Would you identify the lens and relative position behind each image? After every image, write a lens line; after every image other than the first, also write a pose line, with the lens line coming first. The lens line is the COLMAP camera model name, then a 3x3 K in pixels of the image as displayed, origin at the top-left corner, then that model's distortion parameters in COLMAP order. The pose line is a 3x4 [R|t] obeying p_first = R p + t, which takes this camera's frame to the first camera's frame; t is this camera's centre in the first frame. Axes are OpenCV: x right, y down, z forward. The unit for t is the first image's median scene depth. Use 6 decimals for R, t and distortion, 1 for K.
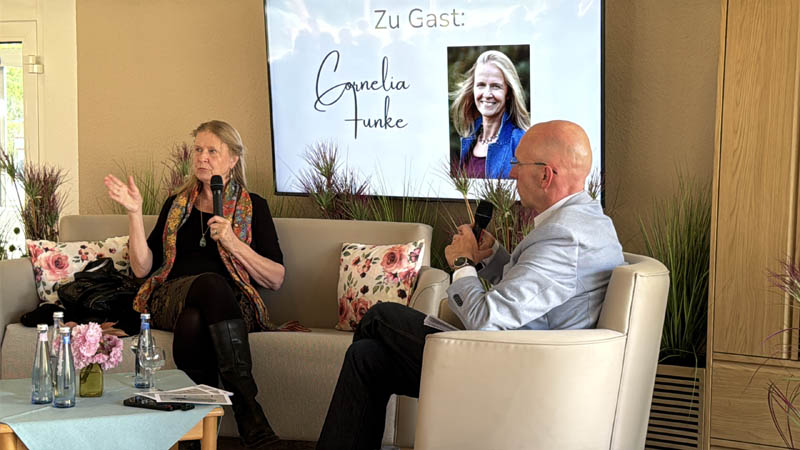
lens RADIAL K [[1329.1, 0, 400.8], [0, 1329.1, 223.9], [0, 0, 1]] dist [0.079924, 0.000000]
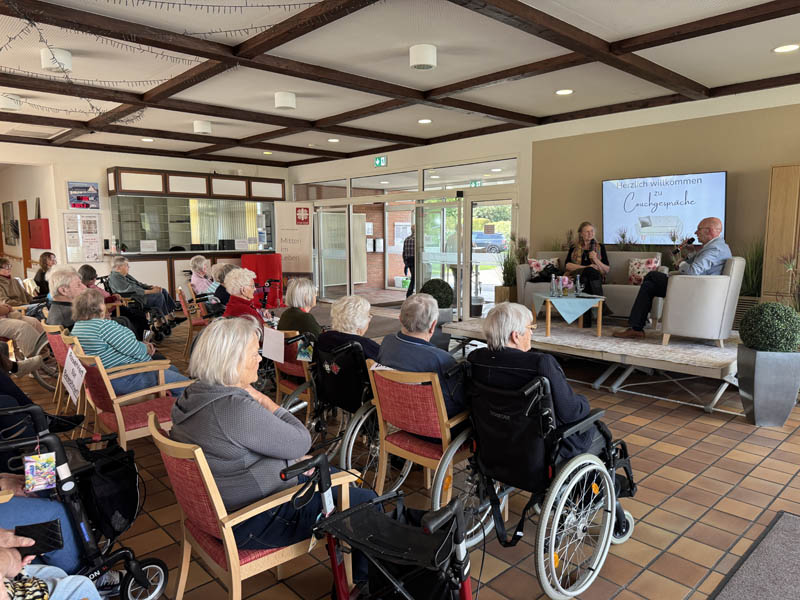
lens RADIAL K [[563.8, 0, 397.3], [0, 563.8, 306.1], [0, 0, 1]] dist [0.030286, -0.014604]
pose [[0.935483, 0.030831, -0.352023, -0.089628], [-0.008658, 0.997887, 0.064388, 0.047534], [0.353265, -0.057186, 0.933774, -0.517718]]
